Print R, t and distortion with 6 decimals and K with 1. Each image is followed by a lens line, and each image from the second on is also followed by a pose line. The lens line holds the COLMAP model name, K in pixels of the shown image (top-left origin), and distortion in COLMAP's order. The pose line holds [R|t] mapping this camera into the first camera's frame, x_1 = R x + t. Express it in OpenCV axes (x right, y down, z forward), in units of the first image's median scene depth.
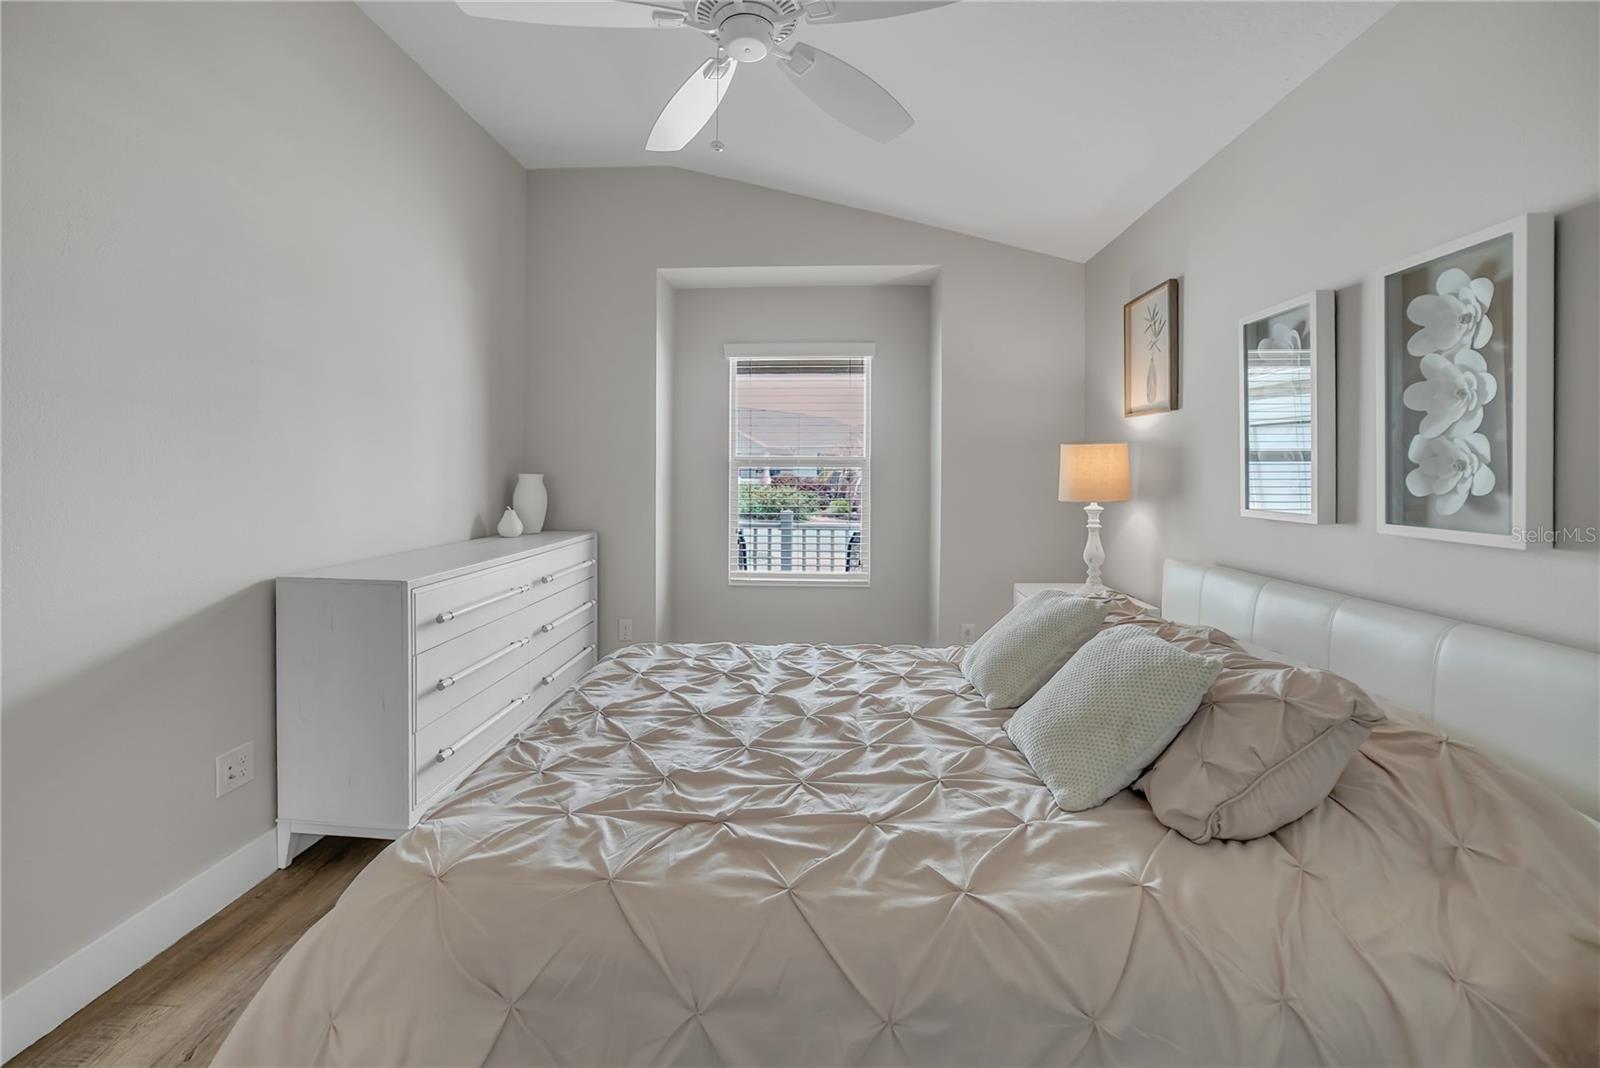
lens RADIAL K [[652.0, 0, 800.0], [0, 652.0, 534.0], [0, 0, 1]] dist [-0.051637, 0.019525]
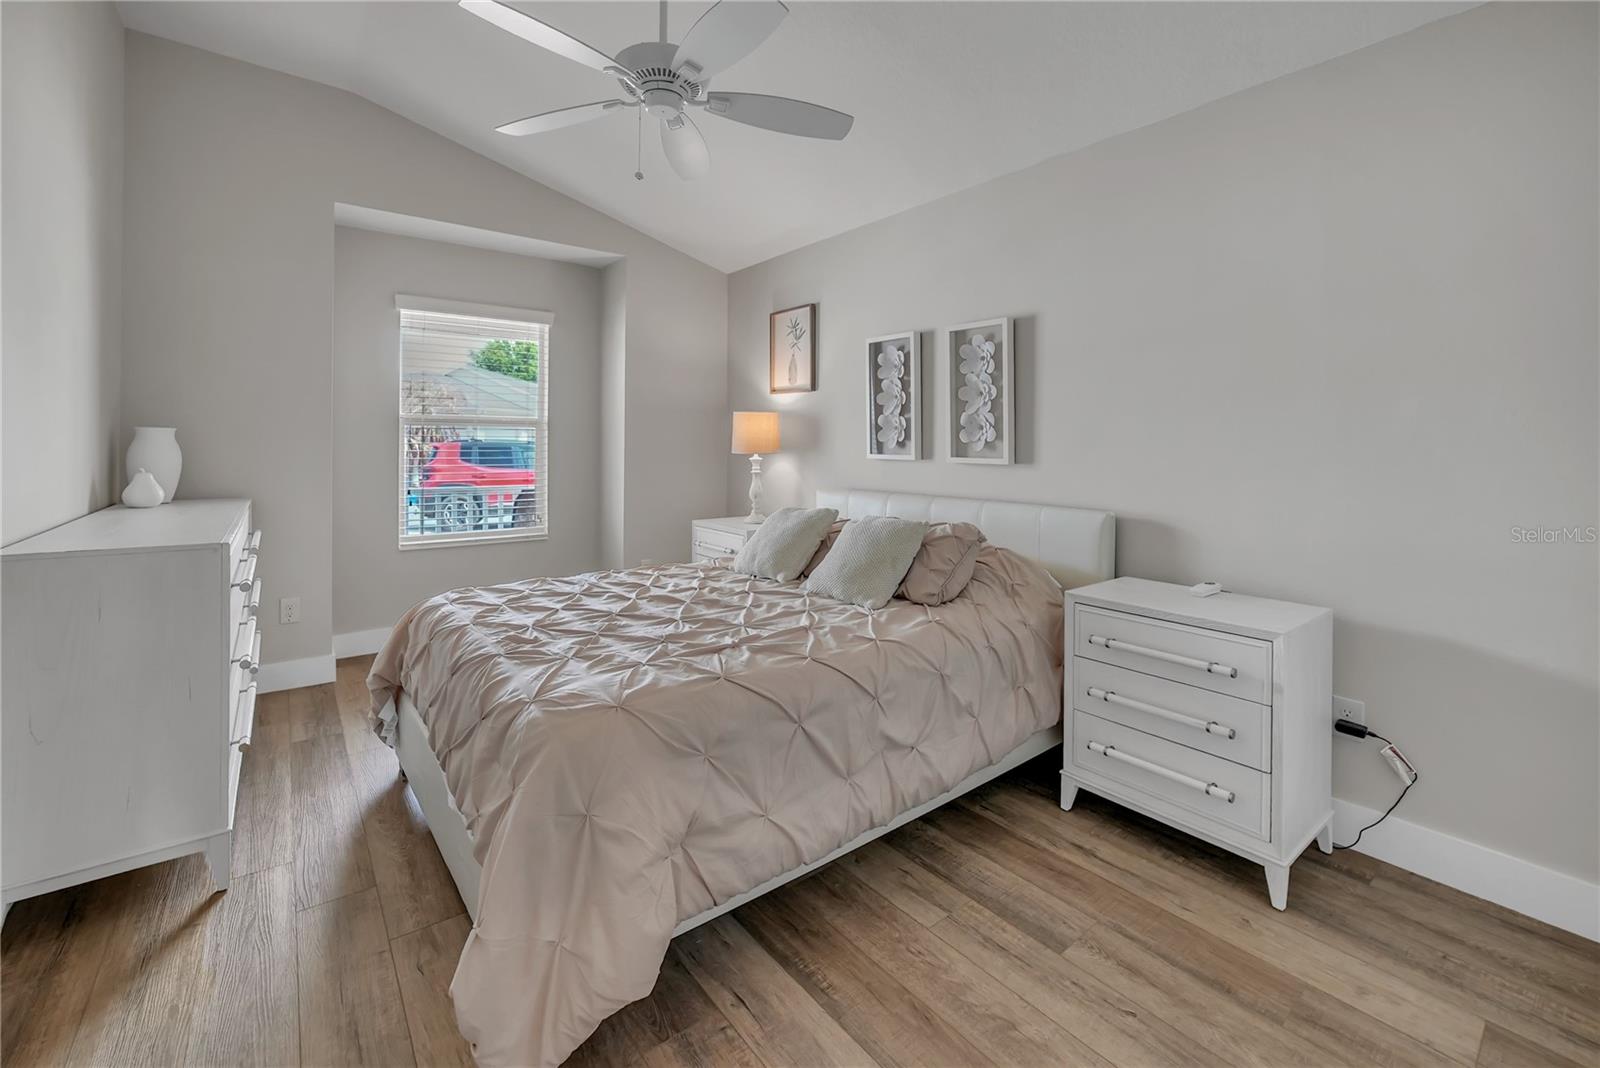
lens RADIAL K [[635.4, 0, 792.0], [0, 635.4, 532.7], [0, 0, 1]] dist [-0.049533, 0.018423]
pose [[0.760163, -0.083929, 0.644289, -0.802063], [0.051708, 0.996291, 0.068776, 0.061807], [-0.647671, -0.018966, 0.761684, -0.205378]]
